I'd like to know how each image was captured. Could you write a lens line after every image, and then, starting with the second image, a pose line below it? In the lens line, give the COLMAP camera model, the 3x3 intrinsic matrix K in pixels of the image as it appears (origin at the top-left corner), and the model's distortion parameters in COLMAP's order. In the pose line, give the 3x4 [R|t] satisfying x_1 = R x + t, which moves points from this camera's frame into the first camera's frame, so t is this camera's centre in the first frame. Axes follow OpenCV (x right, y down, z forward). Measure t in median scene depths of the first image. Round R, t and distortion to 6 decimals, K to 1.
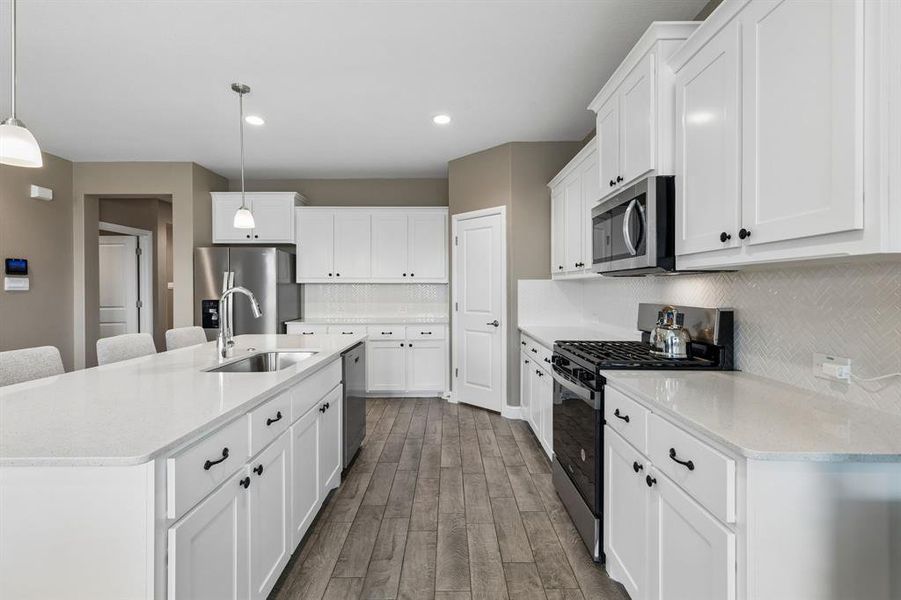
lens RADIAL K [[407.5, 0, 447.1], [0, 407.5, 289.9], [0, 0, 1]] dist [0.006077, -0.000236]
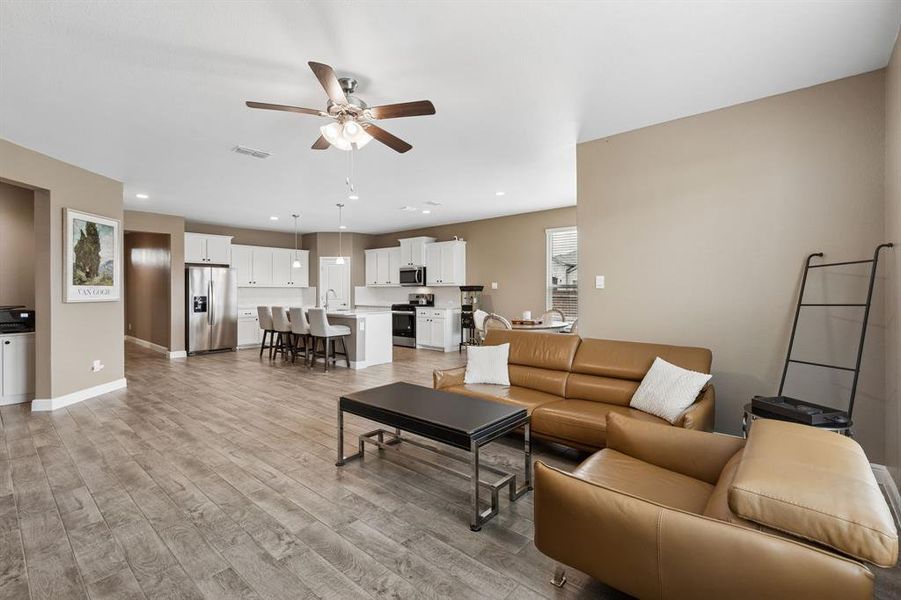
lens RADIAL K [[407.5, 0, 447.1], [0, 407.5, 289.9], [0, 0, 1]] dist [0.006077, -0.000236]
pose [[0.658964, 0.000499, 0.752175, -2.331993], [0.003398, 0.999988, -0.003641, 0.012049], [-0.752167, 0.004955, 0.658954, -1.907111]]
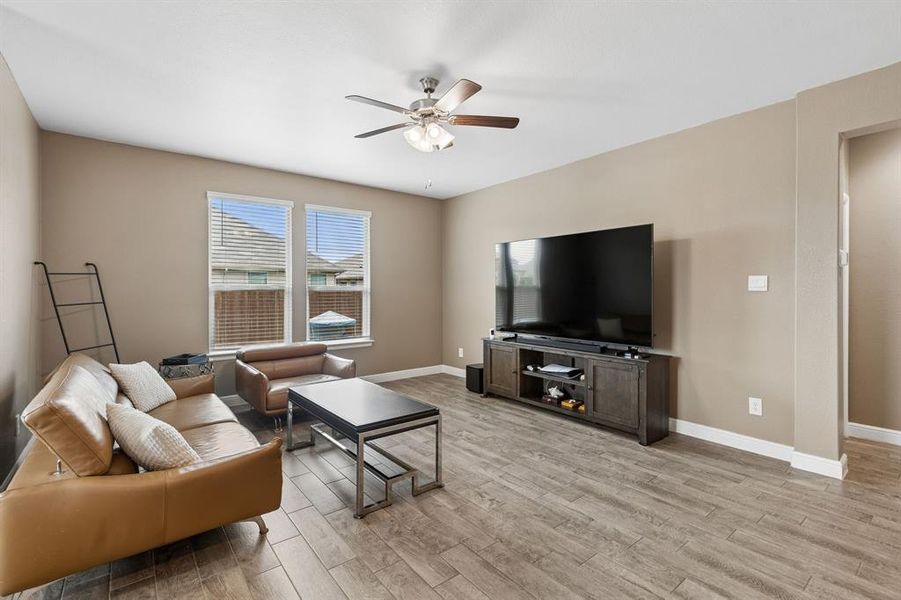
lens RADIAL K [[407.5, 0, 447.1], [0, 407.5, 289.9], [0, 0, 1]] dist [0.006077, -0.000236]
pose [[-0.782216, -0.000190, -0.623007, -0.898441], [0.001622, 0.999996, -0.002343, 0.002587], [0.623005, -0.002843, -0.782213, 0.095477]]
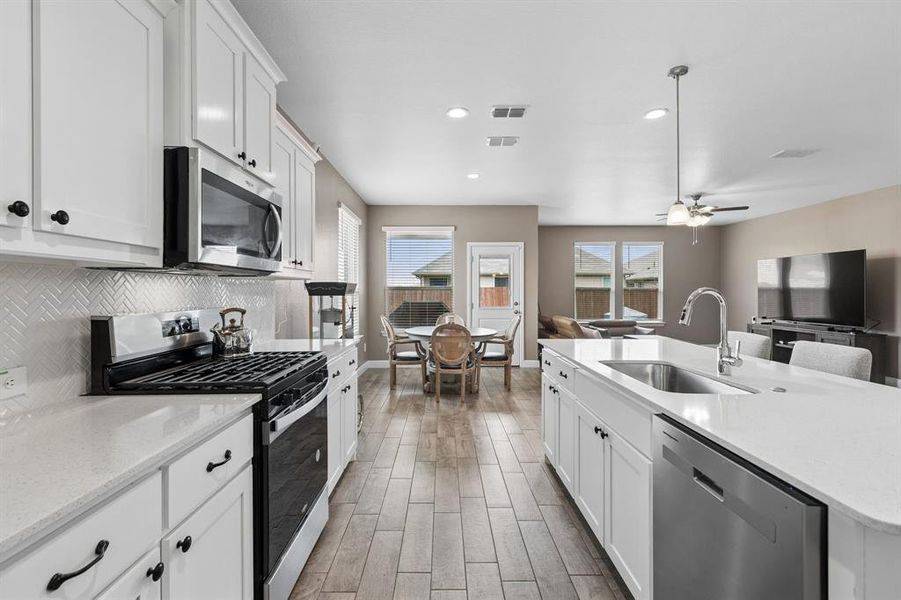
lens RADIAL K [[407.5, 0, 447.1], [0, 407.5, 289.9], [0, 0, 1]] dist [0.006077, -0.000236]
pose [[-0.999943, 0.000565, -0.010628, 0.021453], [0.000597, 0.999995, -0.002966, -0.001085], [0.010627, -0.002973, -0.999939, 1.733563]]
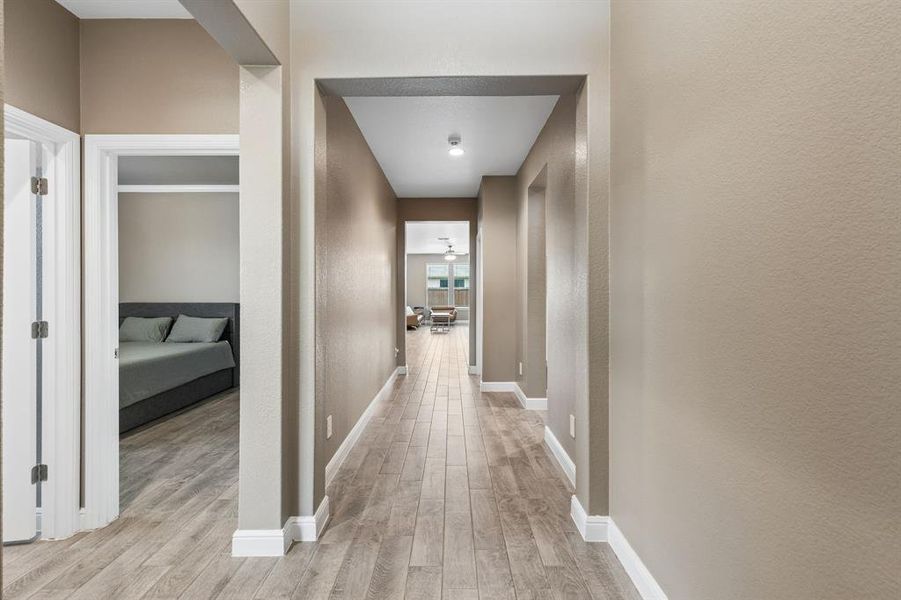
lens RADIAL K [[407.5, 0, 447.1], [0, 407.5, 289.9], [0, 0, 1]] dist [0.006077, -0.000236]
pose [[-0.999949, 0.003670, 0.009441, -1.620722], [0.003648, 0.999991, -0.002363, 0.009383], [-0.009450, -0.002329, -0.999953, 4.768250]]
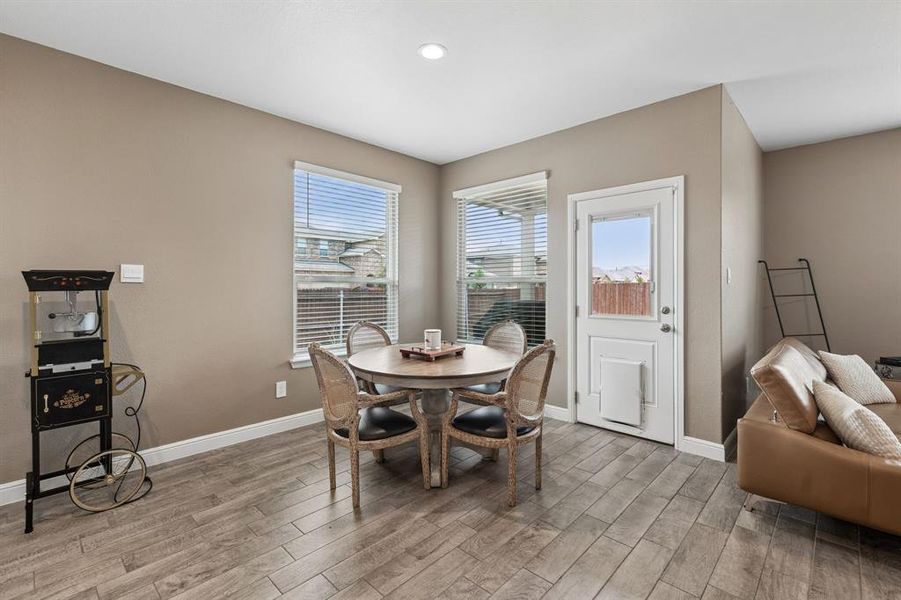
lens RADIAL K [[407.5, 0, 447.1], [0, 407.5, 289.9], [0, 0, 1]] dist [0.006077, -0.000236]
pose [[-0.721101, -0.005600, 0.692808, -0.920768], [0.002793, 0.999936, 0.010990, 0.003269], [-0.692825, 0.009859, -0.721039, 0.312150]]
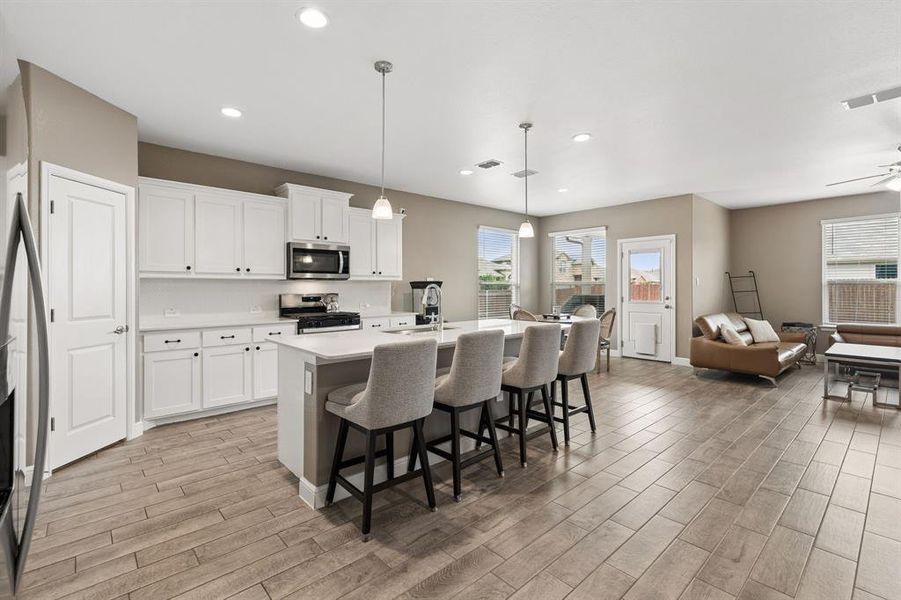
lens RADIAL K [[407.5, 0, 447.1], [0, 407.5, 289.9], [0, 0, 1]] dist [0.006077, -0.000236]
pose [[-0.668409, -0.002303, 0.743790, -1.596370], [0.005163, 0.999957, 0.007736, 0.001463], [-0.743776, 0.009011, -0.668368, 1.871014]]
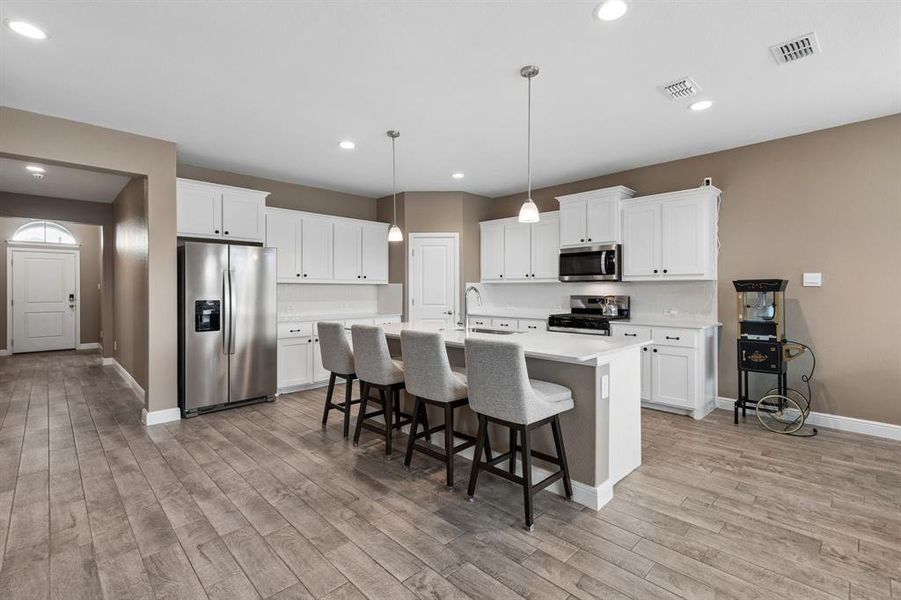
lens RADIAL K [[407.5, 0, 447.1], [0, 407.5, 289.9], [0, 0, 1]] dist [0.006077, -0.000236]
pose [[0.714616, -0.000866, 0.699517, -1.608111], [0.001760, 0.999998, -0.000559, 0.004665], [-0.699515, 0.001631, 0.714616, -0.058946]]
